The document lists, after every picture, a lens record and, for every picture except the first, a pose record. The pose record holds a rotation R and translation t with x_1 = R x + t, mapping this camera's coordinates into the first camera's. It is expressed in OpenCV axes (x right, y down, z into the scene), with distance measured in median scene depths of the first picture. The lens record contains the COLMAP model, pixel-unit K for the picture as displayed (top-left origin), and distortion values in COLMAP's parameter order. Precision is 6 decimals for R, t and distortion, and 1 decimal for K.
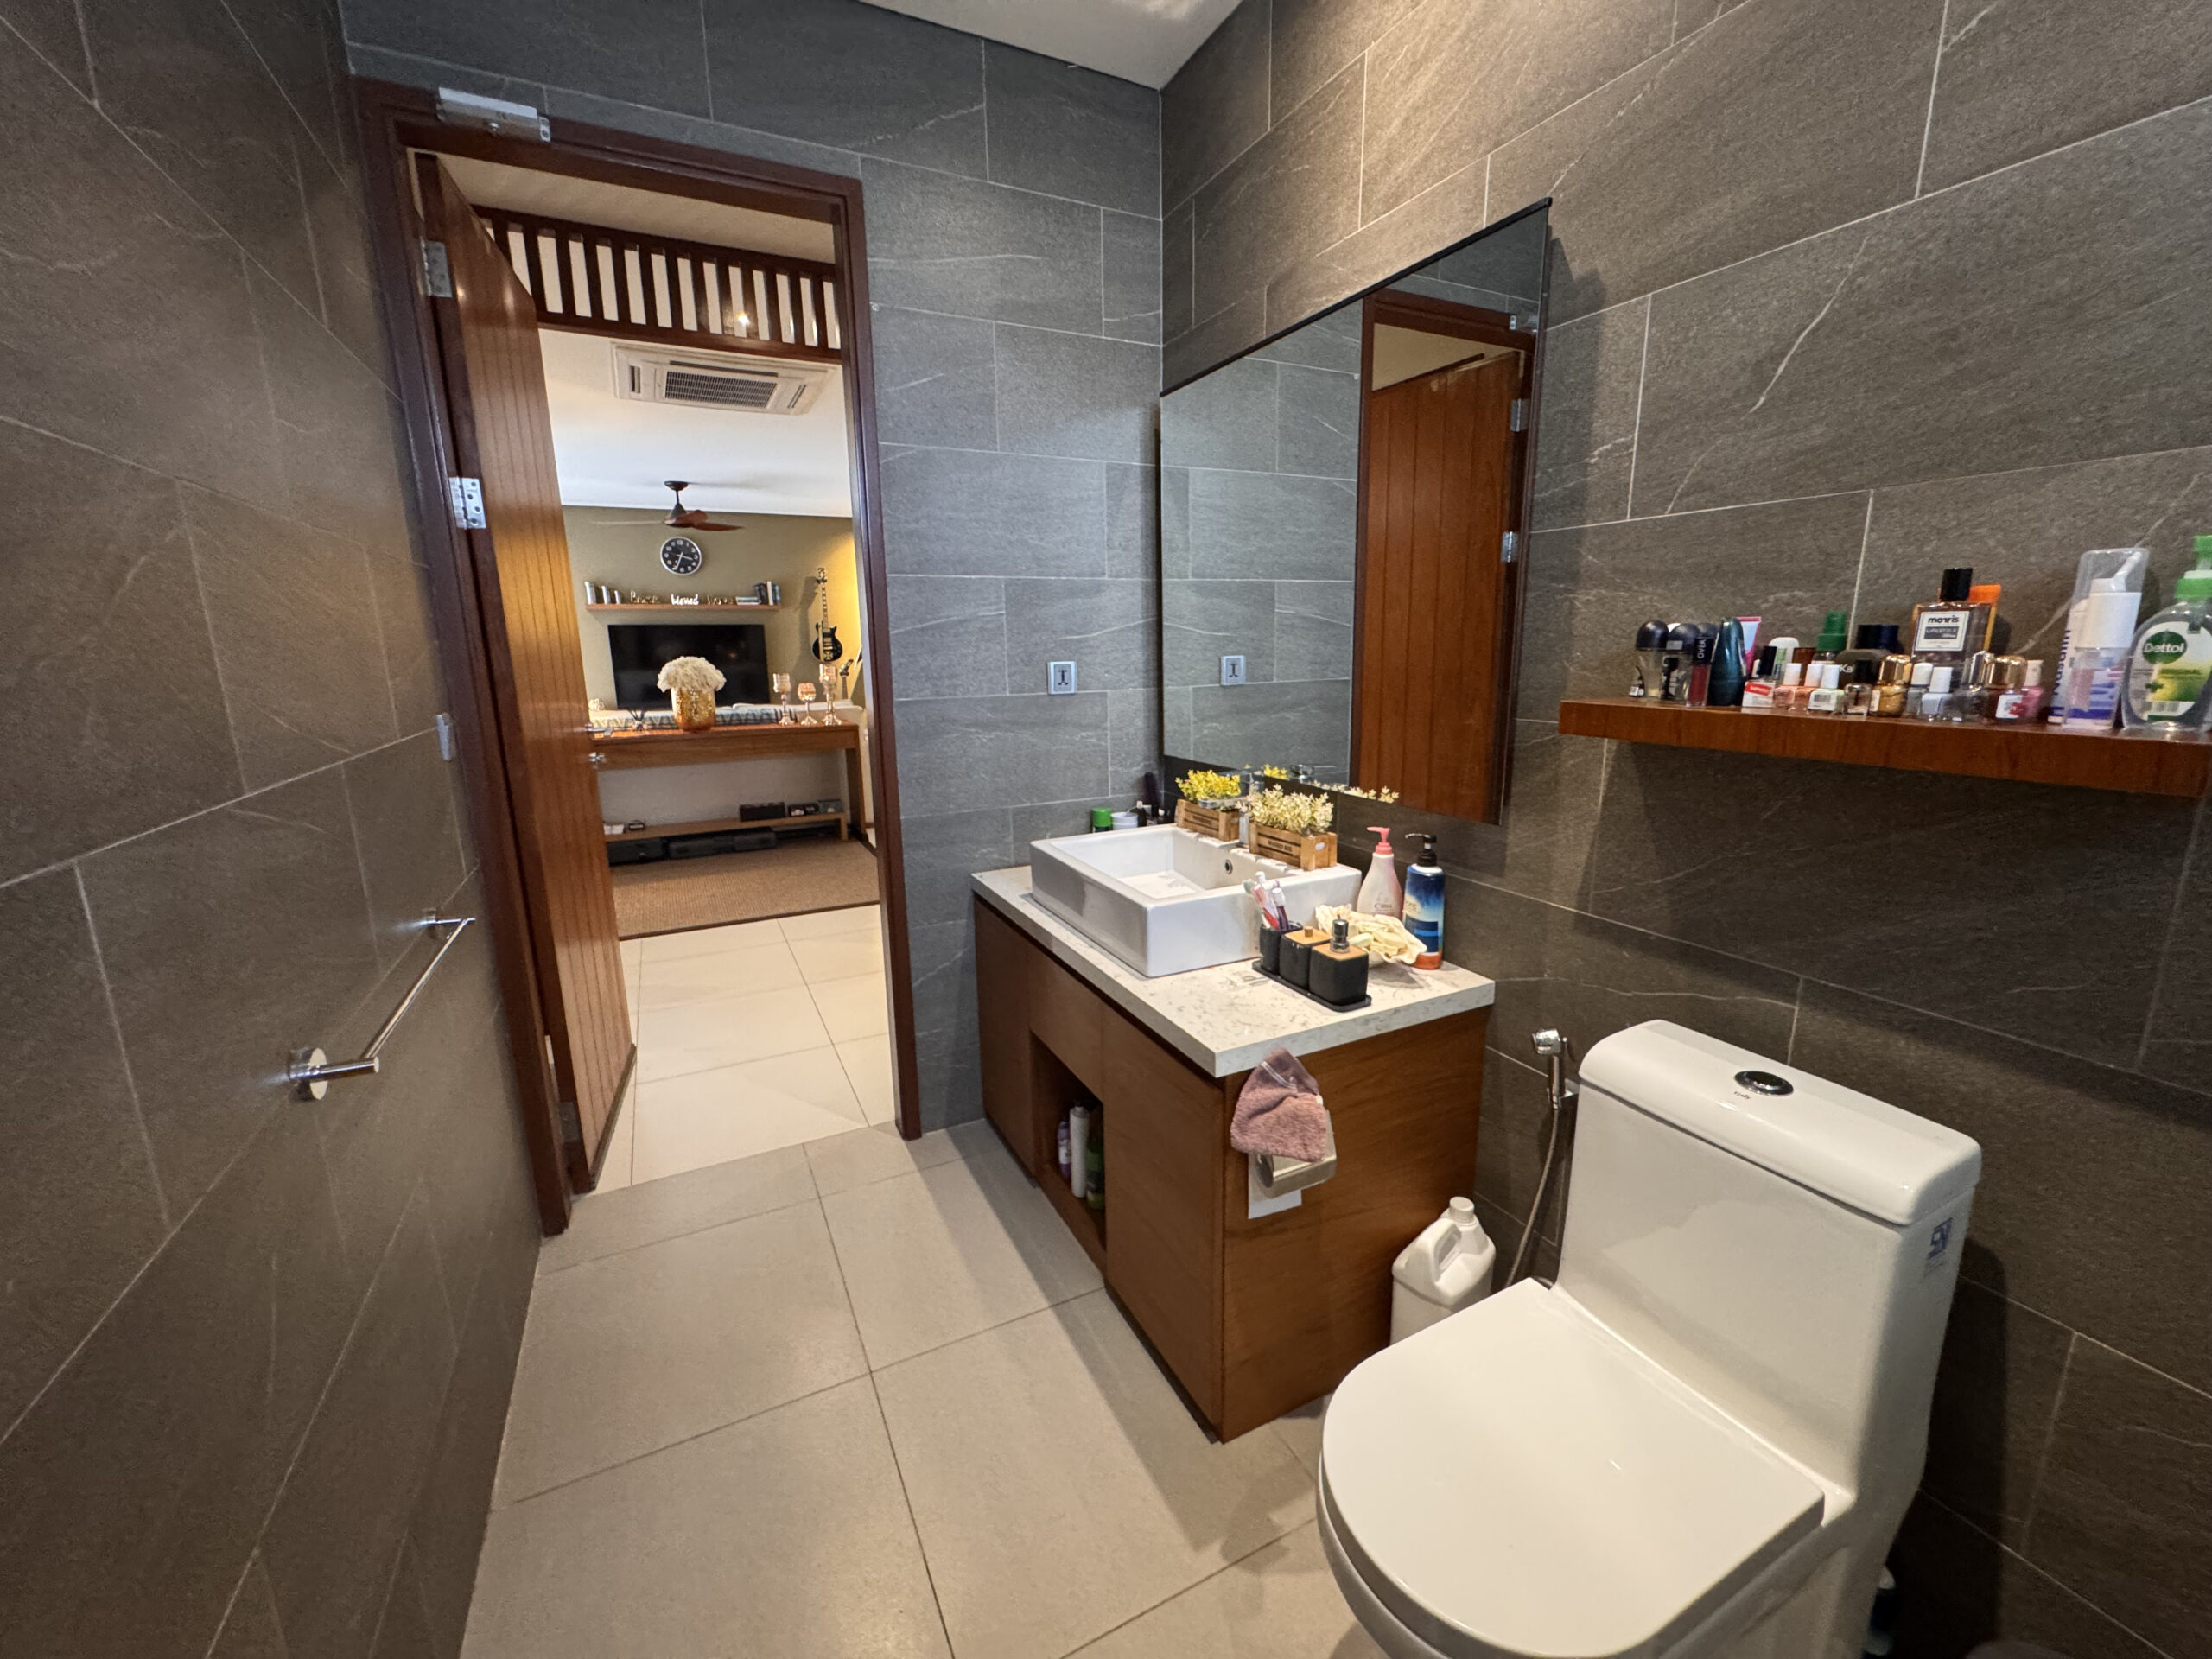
lens RADIAL K [[884.5, 0, 1108.0], [0, 884.5, 823.0], [0, 0, 1]] dist [-0.002889, -0.000004]
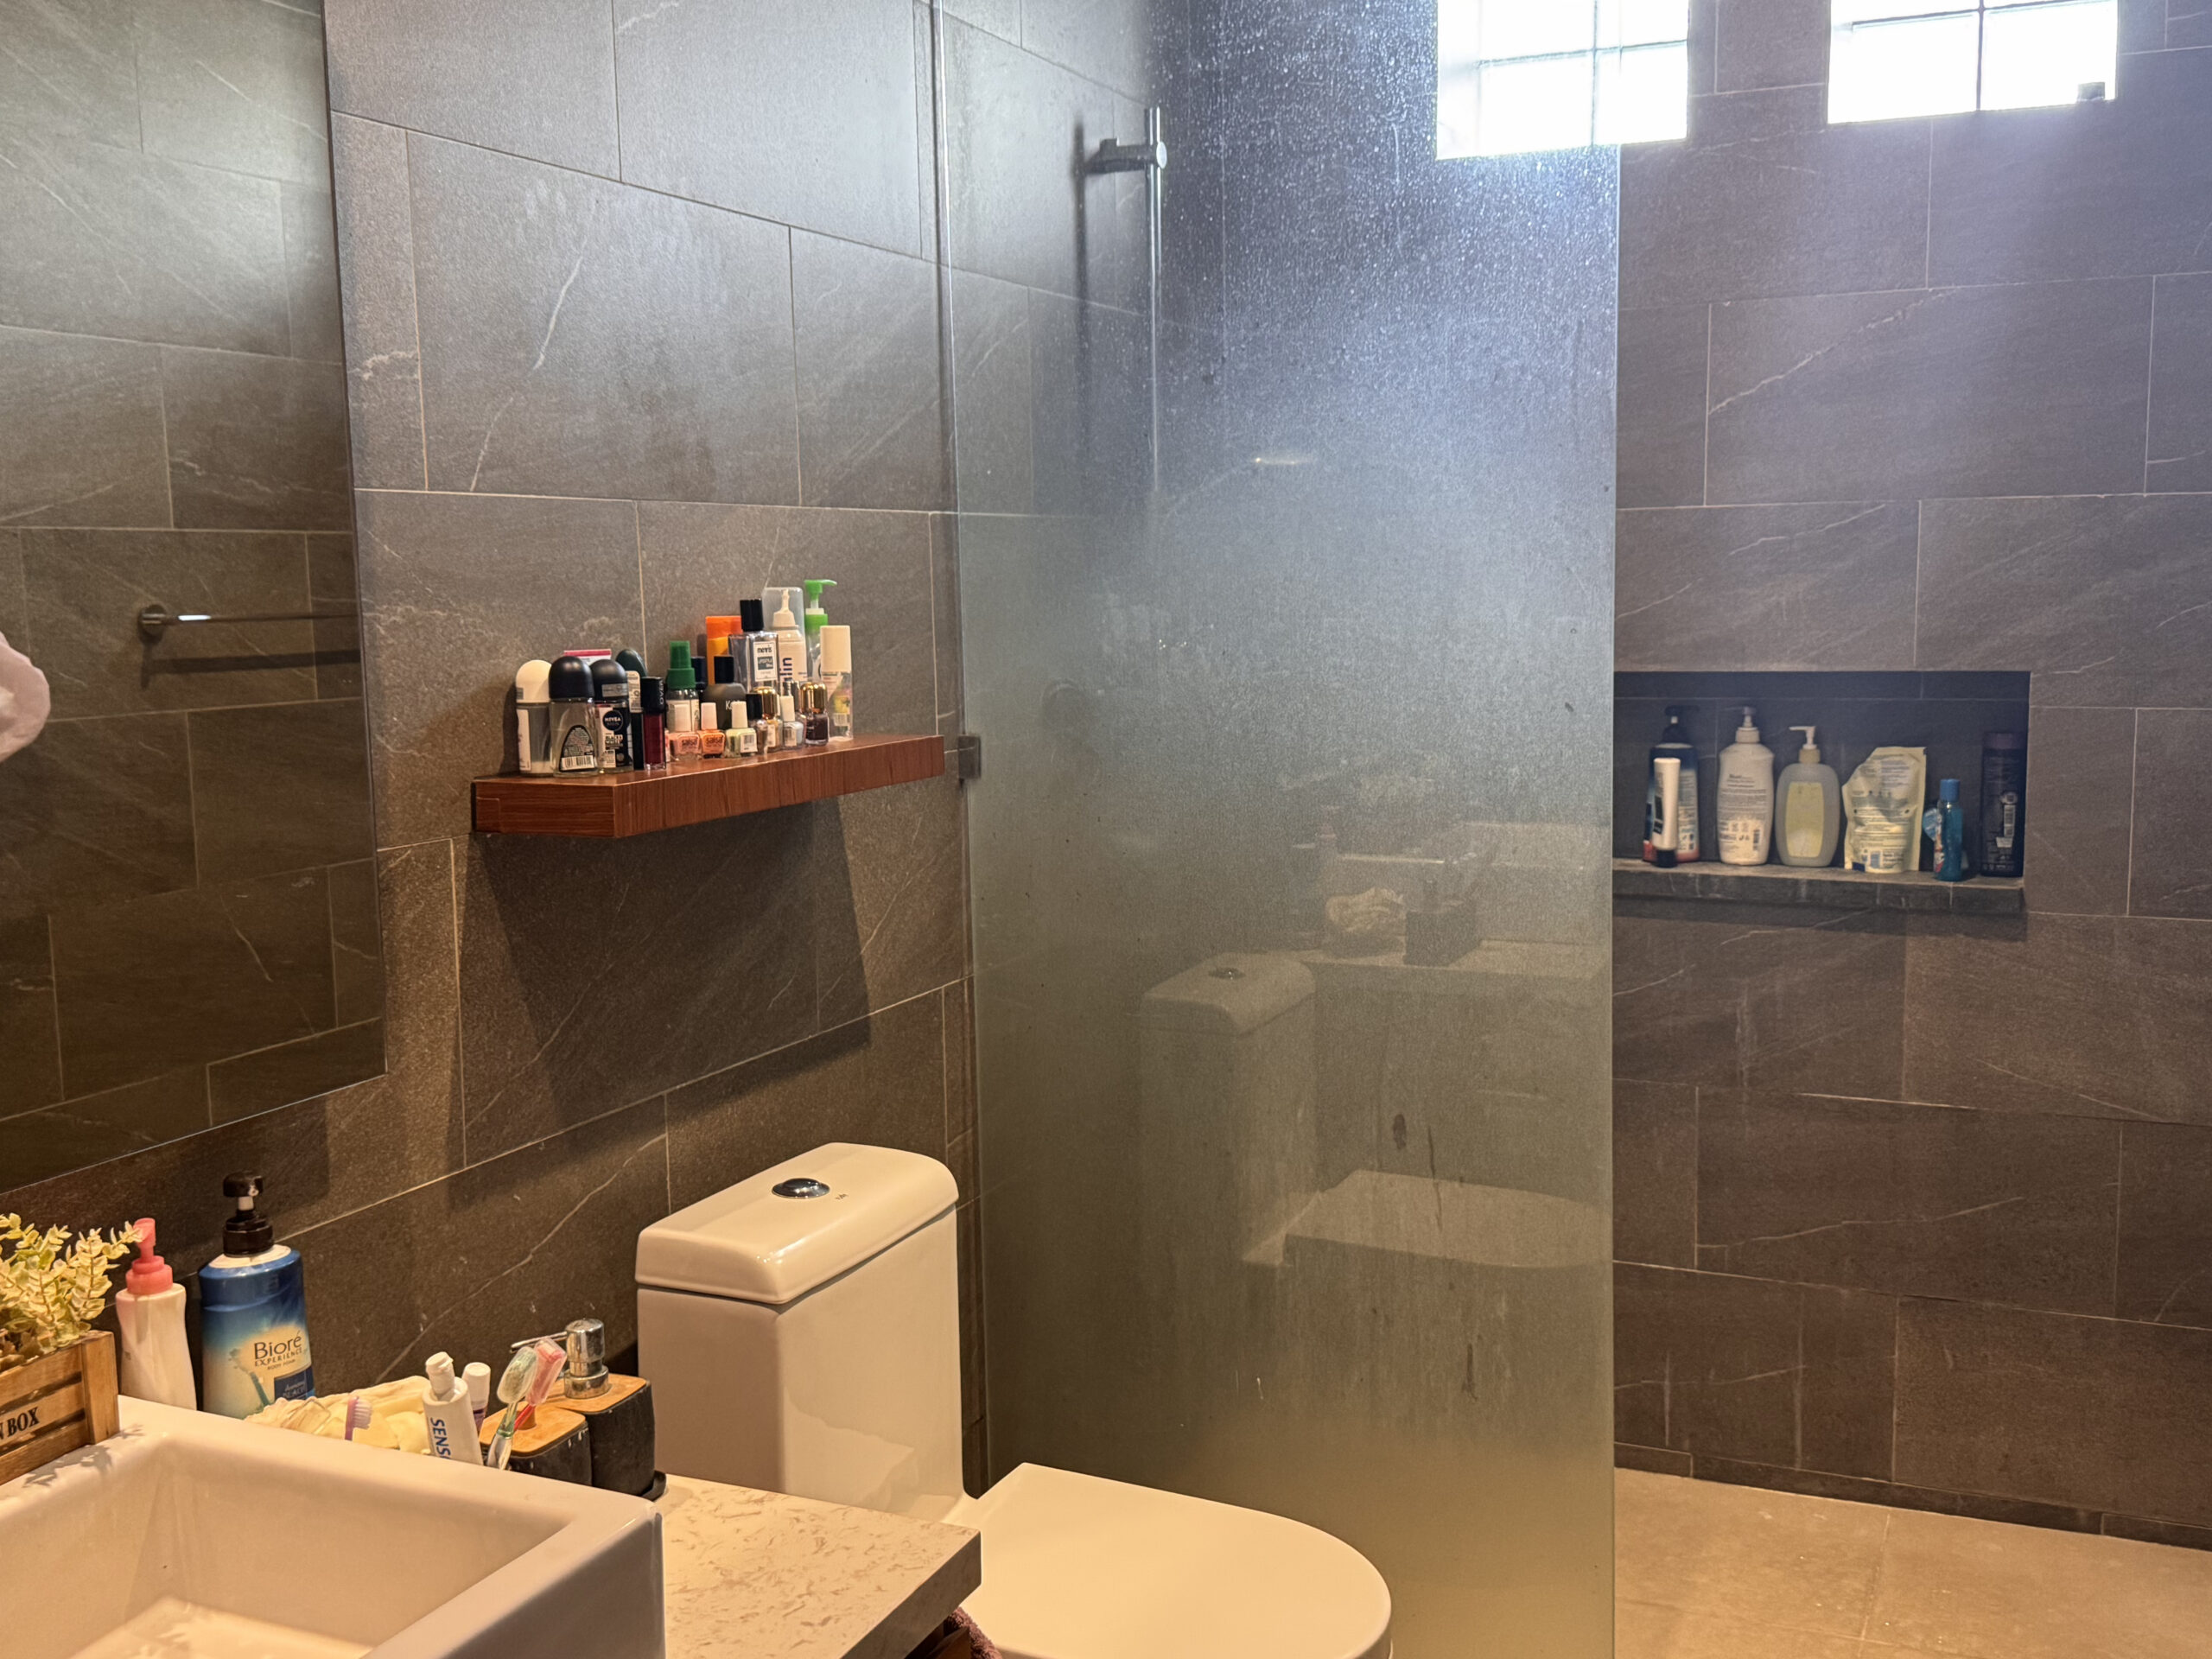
lens RADIAL K [[2189.3, 0, 1106.0], [0, 2189.3, 829.5], [0, 0, 1]] dist [0.159468, -0.297924]
pose [[-0.635717, -0.071336, 0.768619, -0.828402], [0.179002, 0.954956, 0.236681, -0.384010], [-0.750881, 0.288047, -0.594312, 1.552027]]
